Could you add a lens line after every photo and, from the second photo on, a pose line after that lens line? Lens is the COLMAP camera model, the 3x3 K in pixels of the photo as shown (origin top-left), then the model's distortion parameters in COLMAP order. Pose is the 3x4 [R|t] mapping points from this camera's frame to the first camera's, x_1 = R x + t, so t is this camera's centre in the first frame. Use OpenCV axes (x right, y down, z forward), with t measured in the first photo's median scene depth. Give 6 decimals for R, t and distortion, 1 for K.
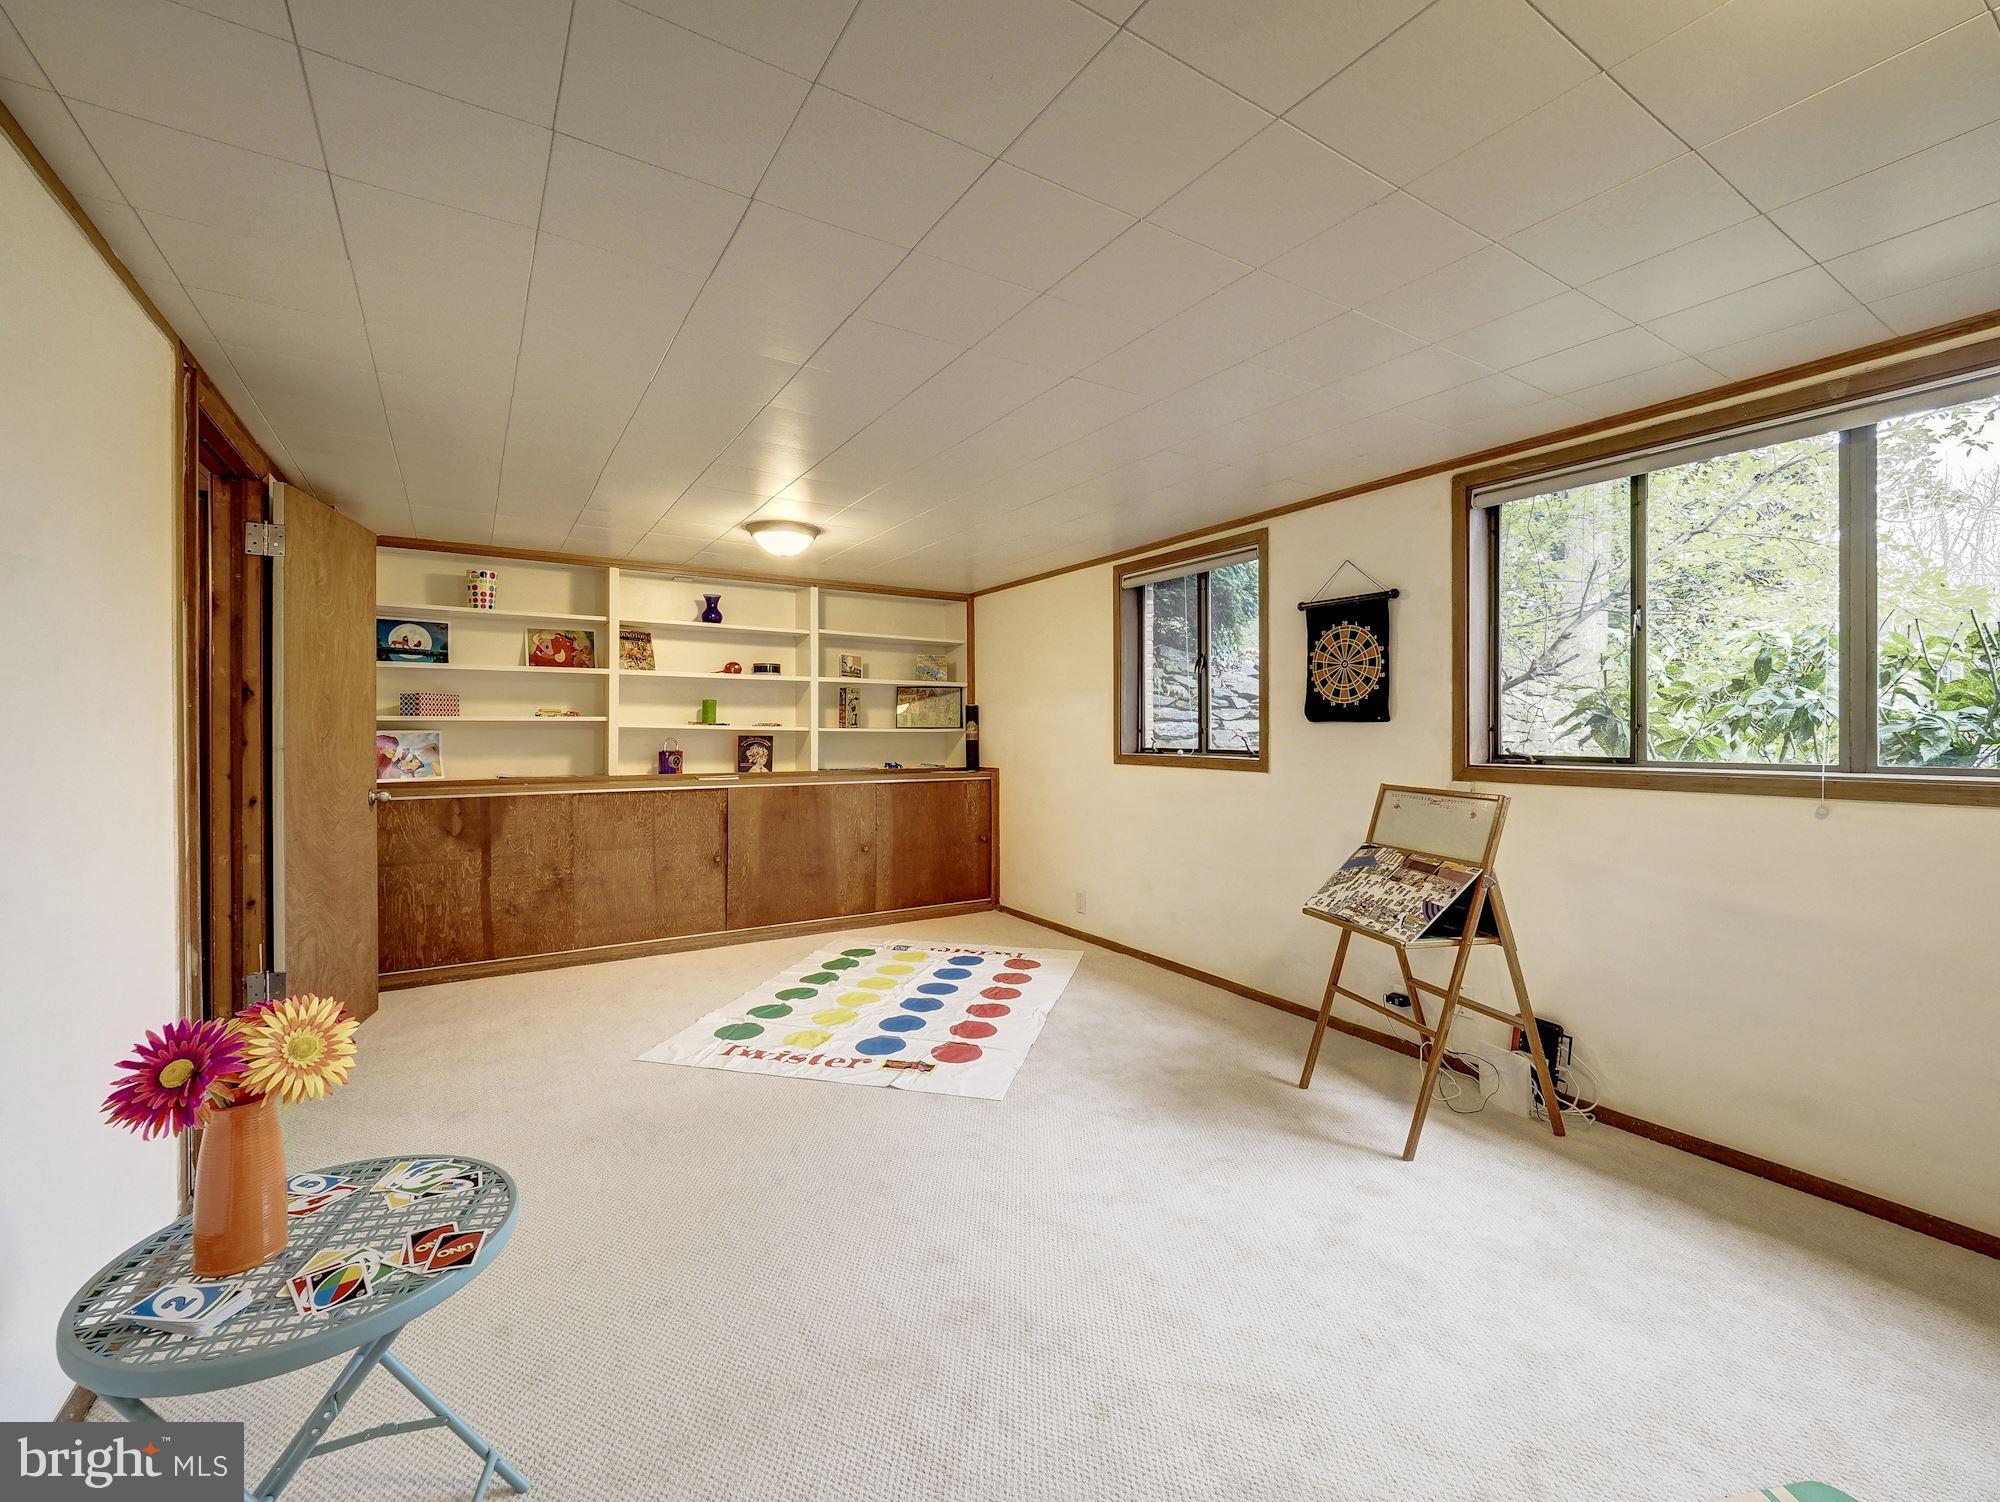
lens RADIAL K [[854.1, 0, 1006.6], [0, 854.1, 735.0], [0, 0, 1]] dist [-0.001137, -0.000275]
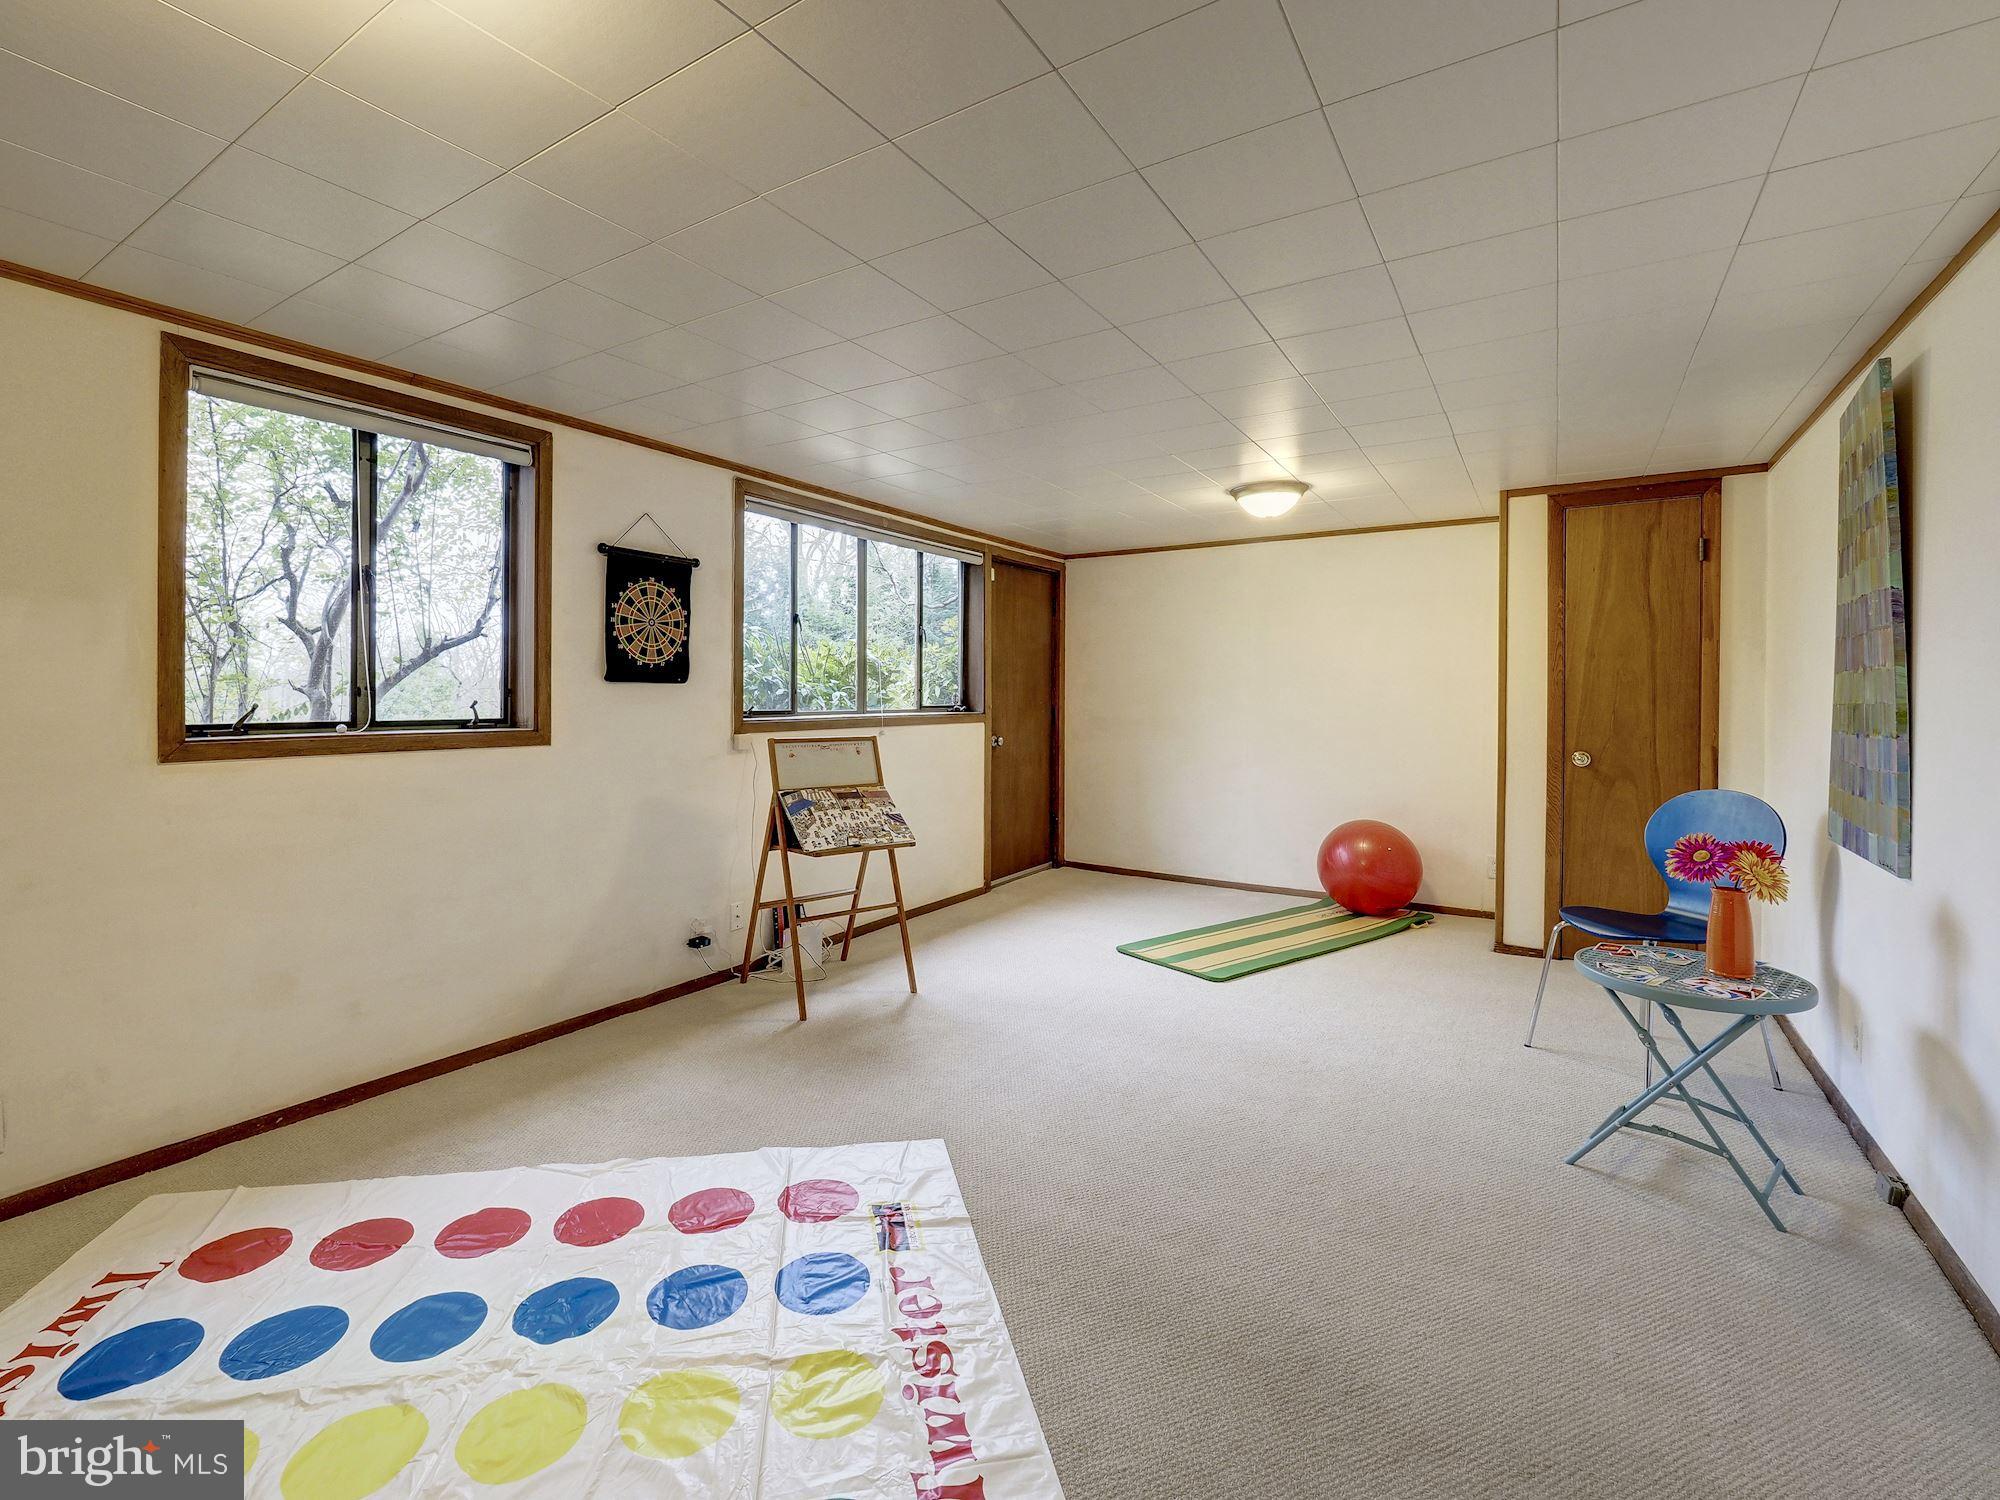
lens RADIAL K [[817.3, 0, 1004.0], [0, 817.3, 695.6], [0, 0, 1]] dist [0.001177, -0.000024]
pose [[-0.392505, -0.003541, 0.919743, -0.602001], [0.001901, 0.999987, 0.004661, -0.004618], [-0.919748, 0.003578, -0.392493, 0.996852]]
